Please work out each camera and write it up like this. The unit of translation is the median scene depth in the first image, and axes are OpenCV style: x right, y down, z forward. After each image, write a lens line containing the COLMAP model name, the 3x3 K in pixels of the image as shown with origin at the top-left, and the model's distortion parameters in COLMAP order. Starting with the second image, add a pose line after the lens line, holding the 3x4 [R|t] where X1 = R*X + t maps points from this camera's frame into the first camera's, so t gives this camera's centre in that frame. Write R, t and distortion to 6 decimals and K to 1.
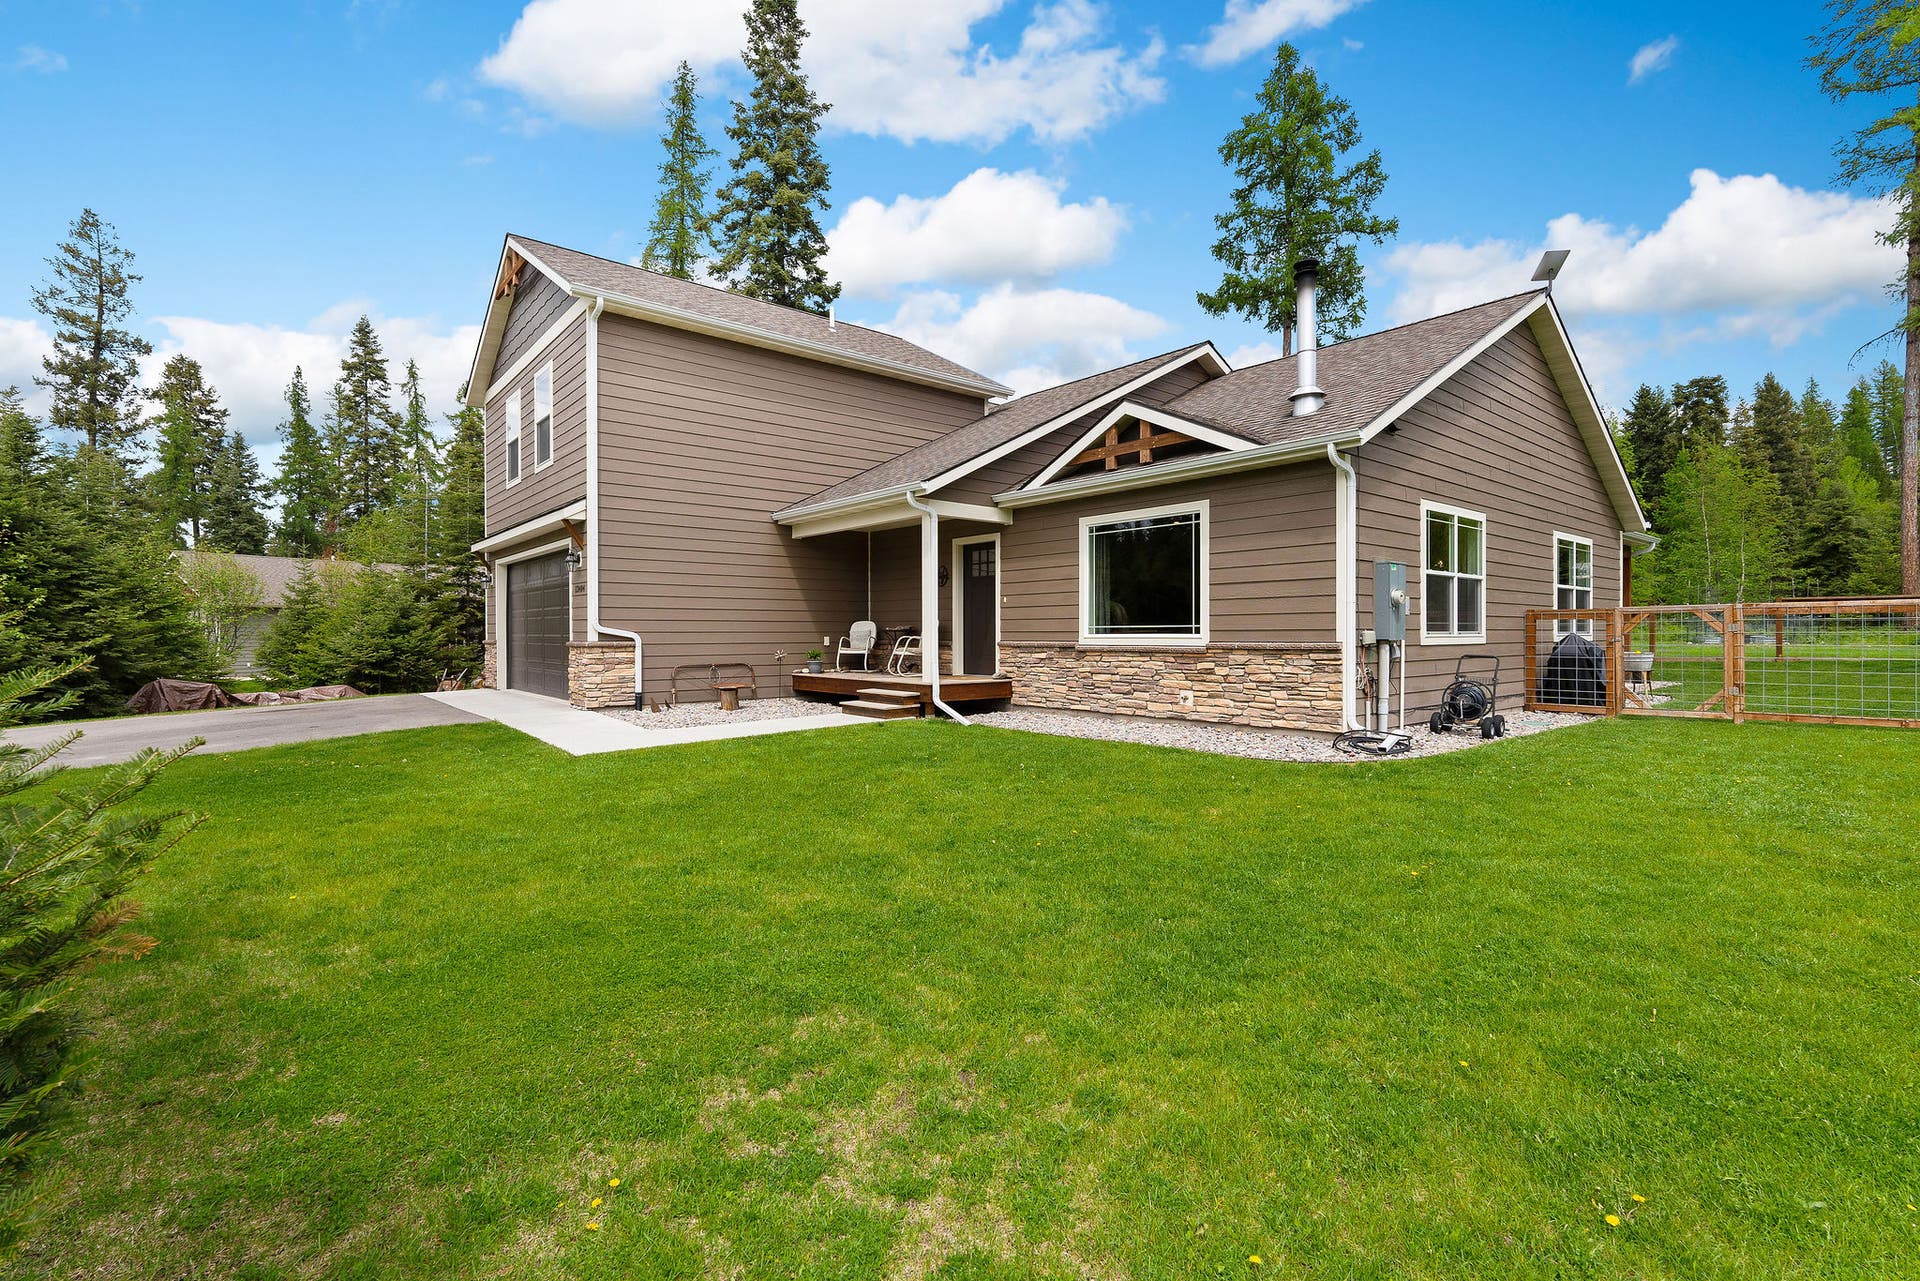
lens RADIAL K [[853.6, 0, 956.6], [0, 853.6, 637.7], [0, 0, 1]] dist [-0.000446, 0.000139]
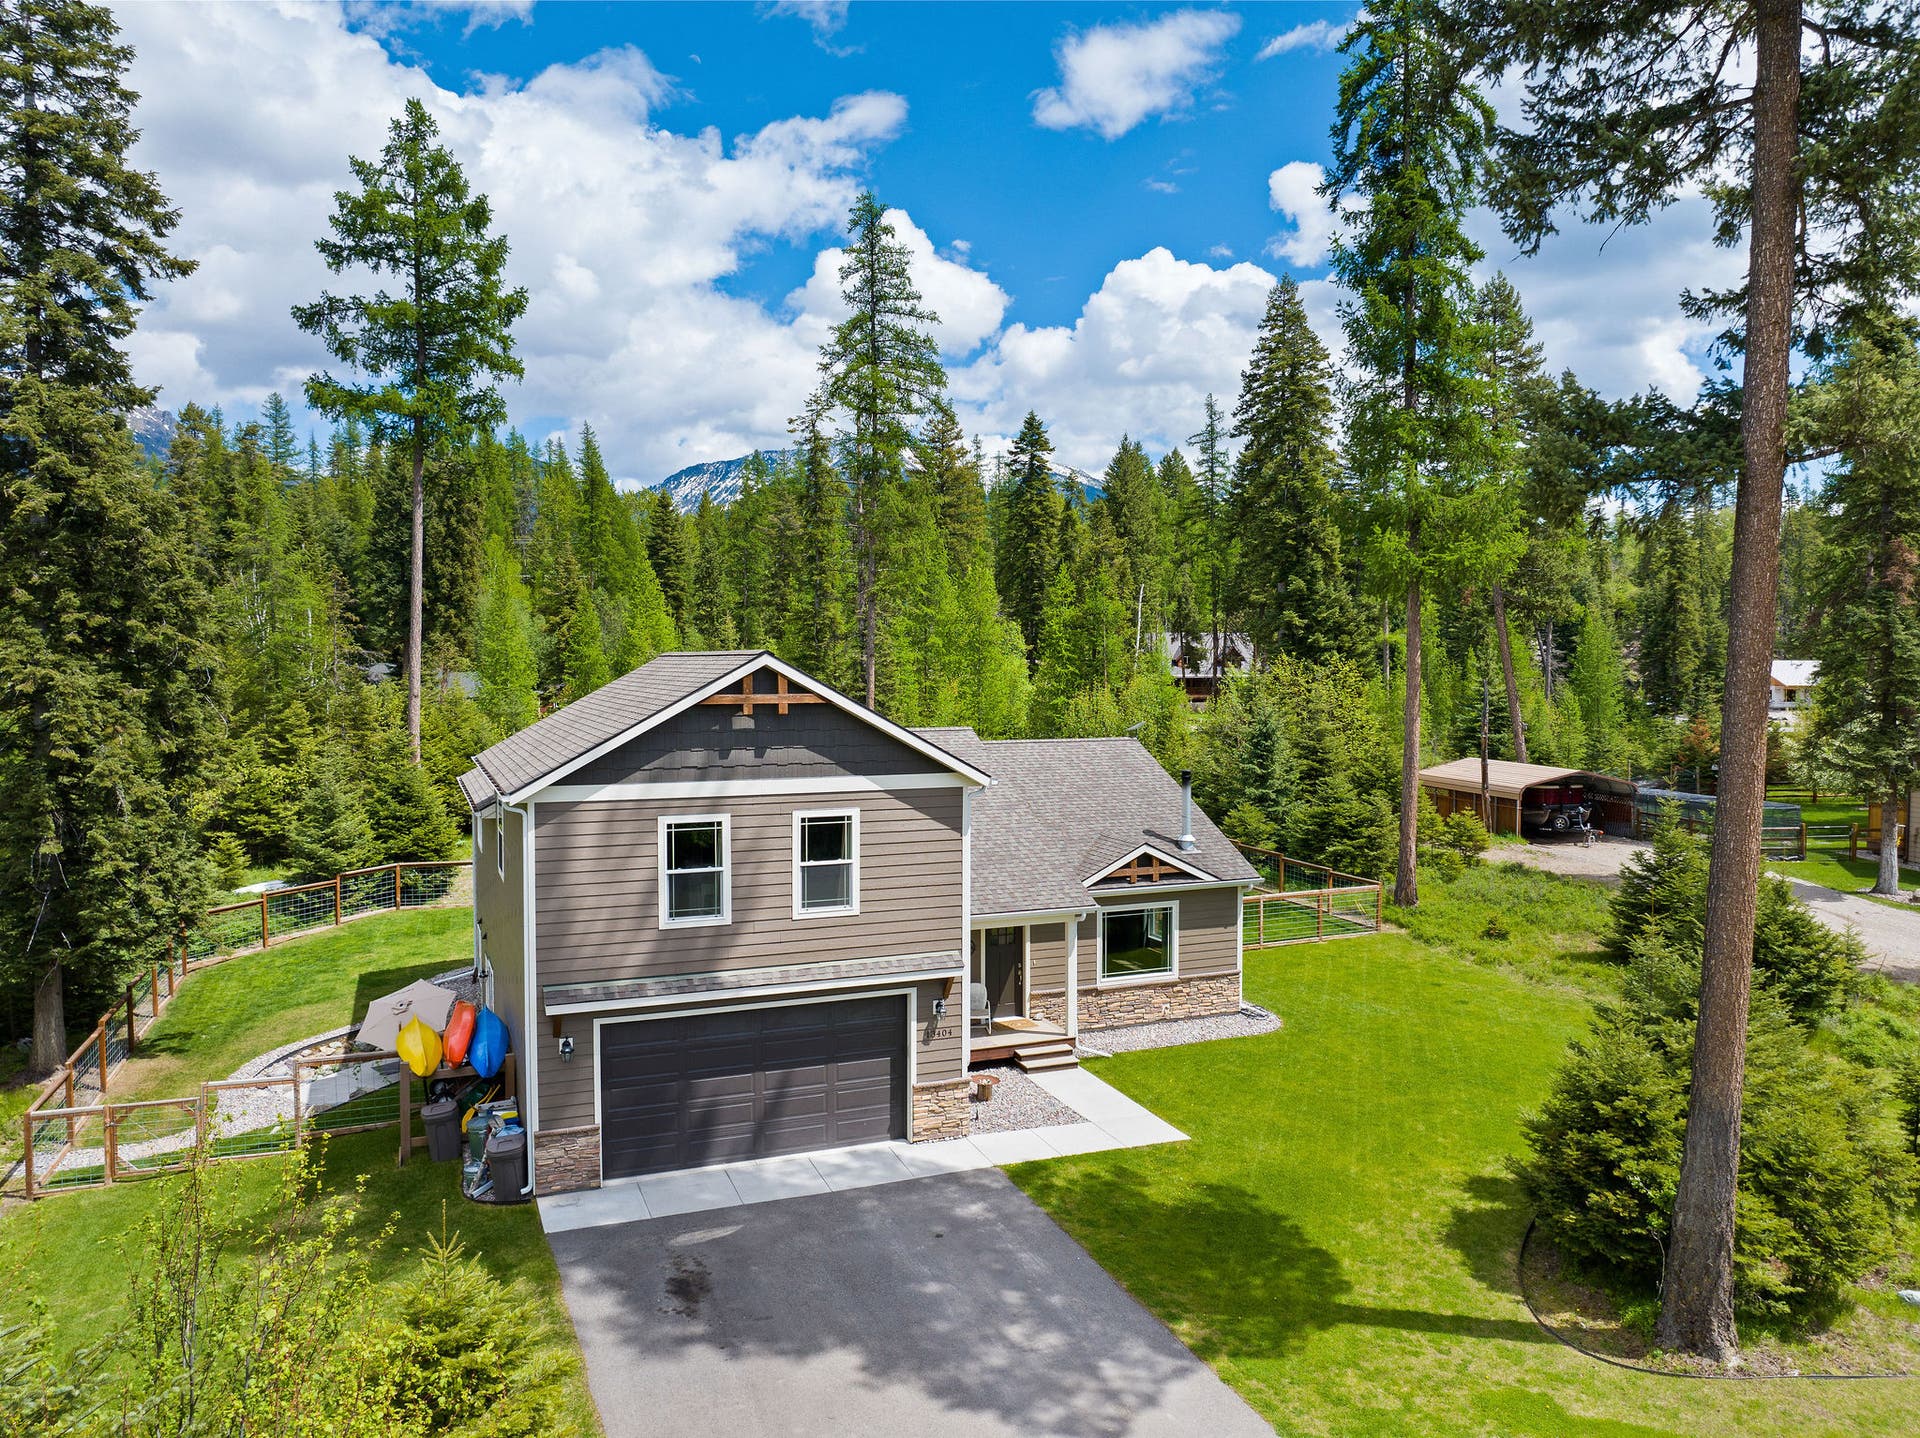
lens RADIAL K [[1356.6, 0, 973.5], [0, 1356.6, 708.0], [0, 0, 1]] dist [-0.042430, 0.011791]
pose [[0.287404, -0.031698, 0.957285, -2.551730], [0.000882, 0.999461, 0.032830, -0.653480], [-0.957809, -0.008591, 0.287277, 0.561480]]
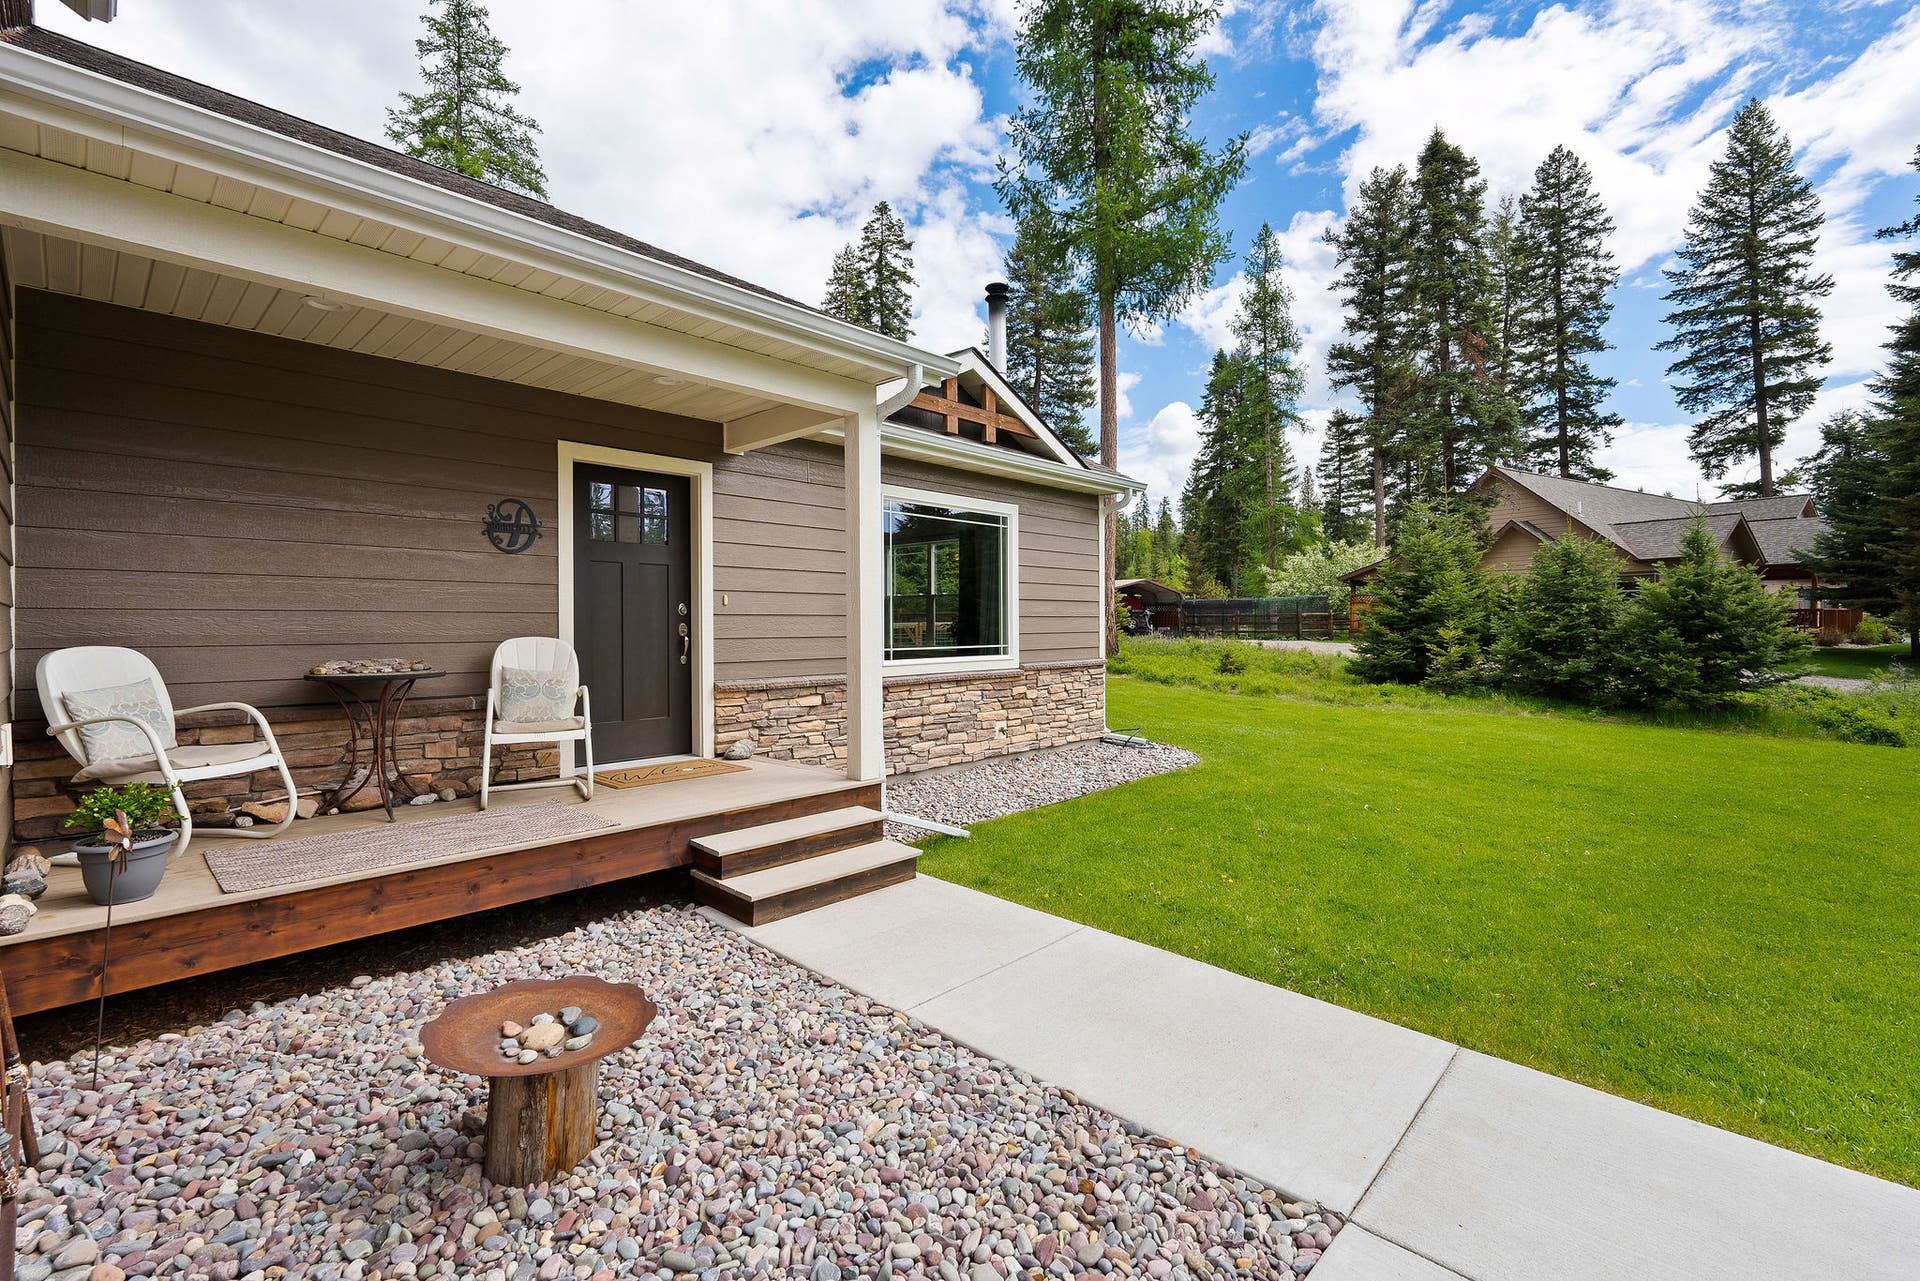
lens RADIAL K [[835.3, 0, 953.7], [0, 835.3, 627.8], [0, 0, 1]] dist [-0.004312, -0.000459]
pose [[-0.120369, -0.001590, 0.992728, -0.550132], [0.007189, 0.999971, 0.002473, -0.034052], [-0.992703, 0.007434, -0.120354, 1.130019]]
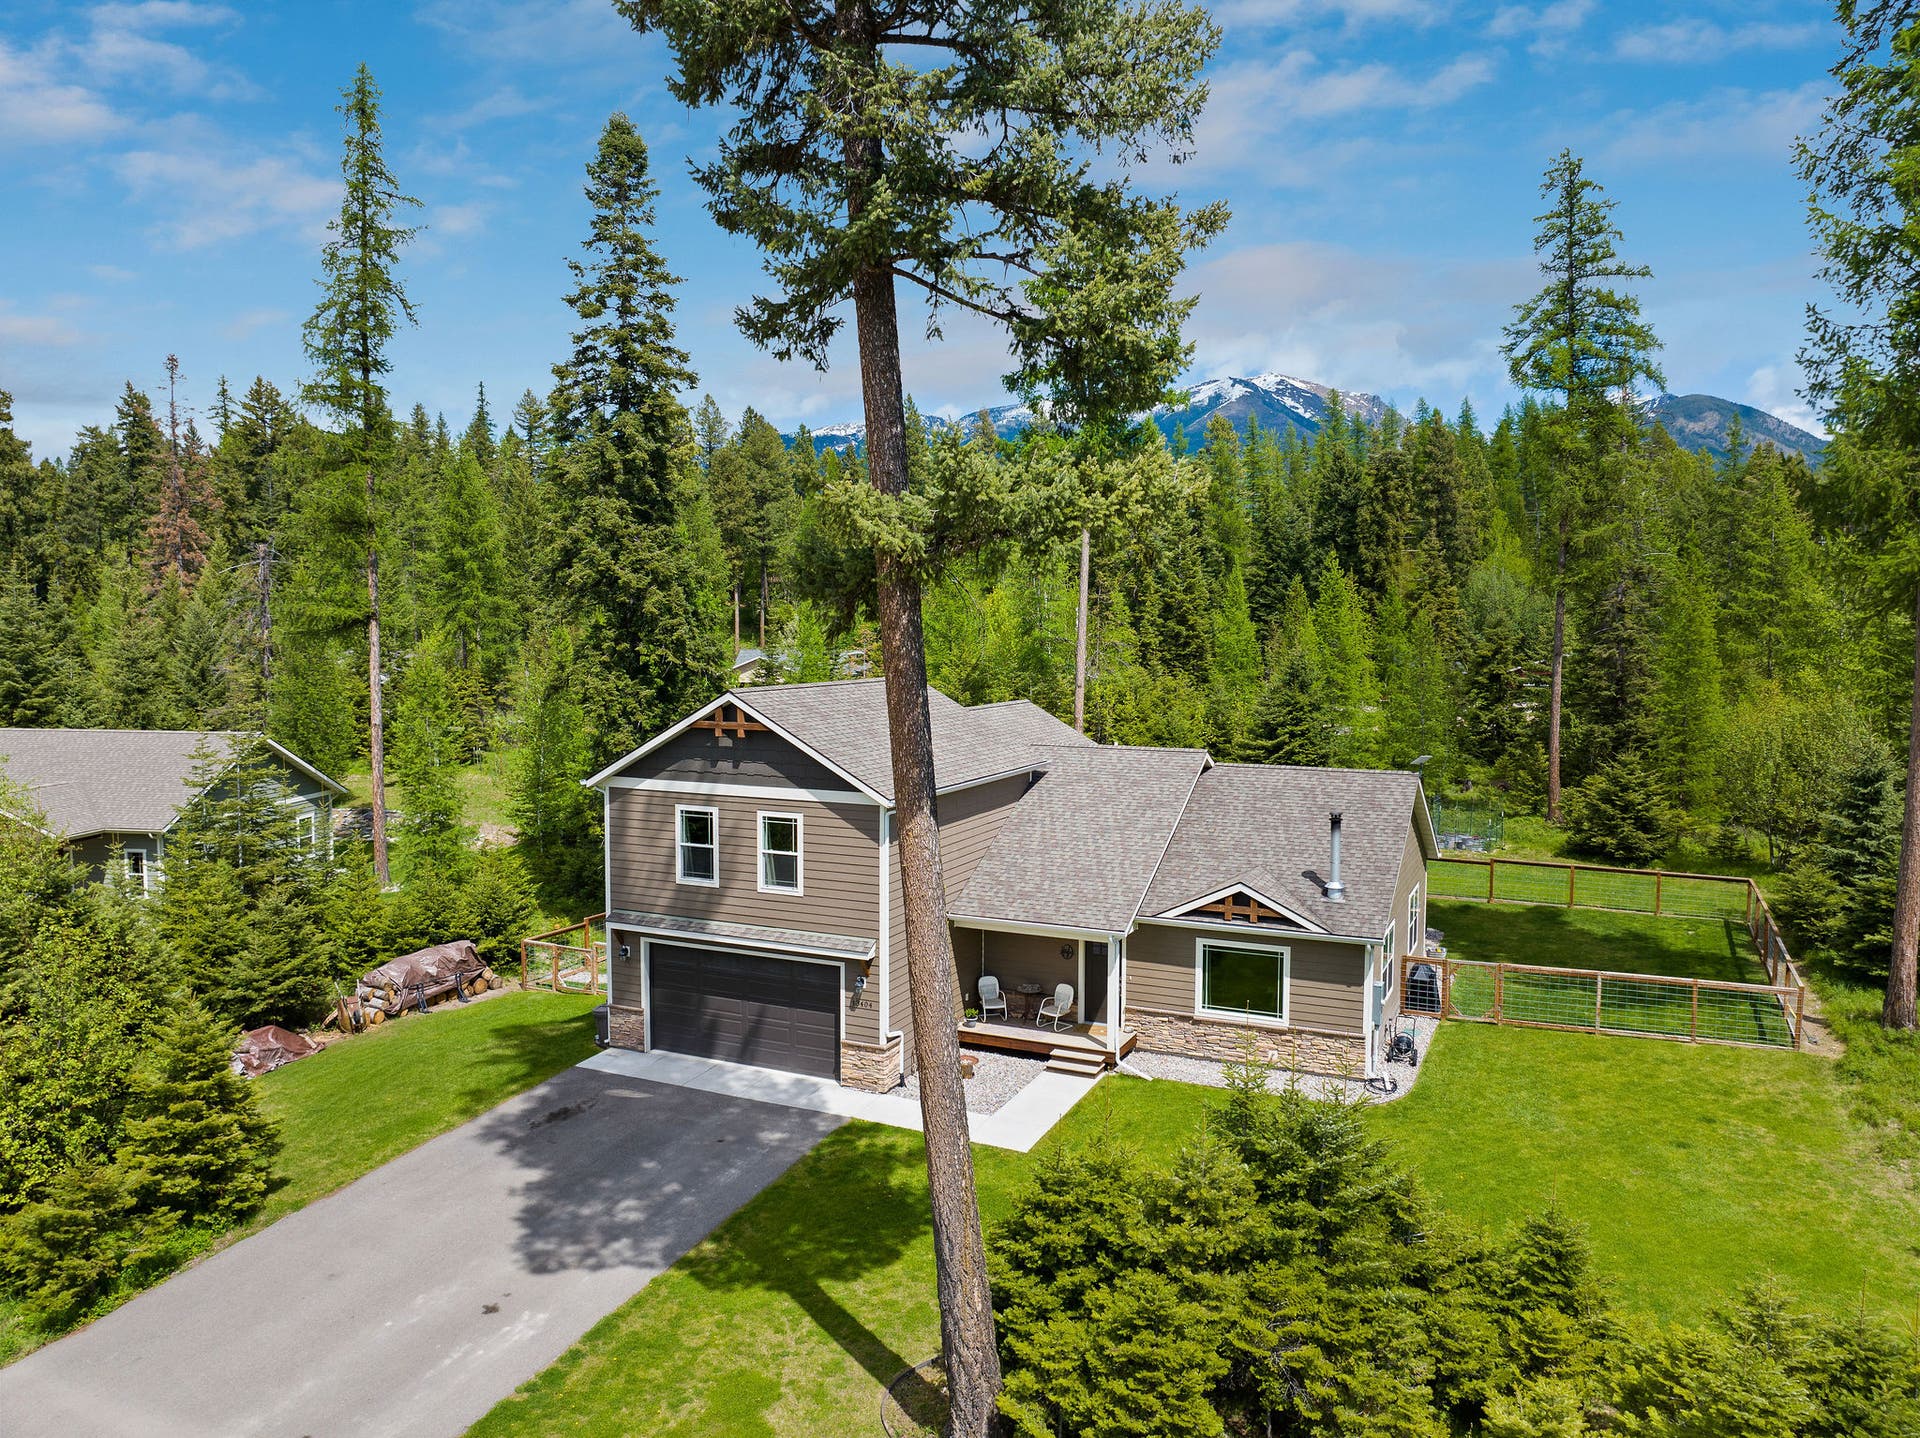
lens RADIAL K [[1356.6, 0, 973.5], [0, 1356.6, 708.0], [0, 0, 1]] dist [-0.042430, 0.011791]
pose [[0.901144, -0.023029, 0.432908, -1.465195], [-0.004501, 0.998037, 0.062461, -0.805998], [-0.433497, -0.058235, 0.899272, -1.190737]]
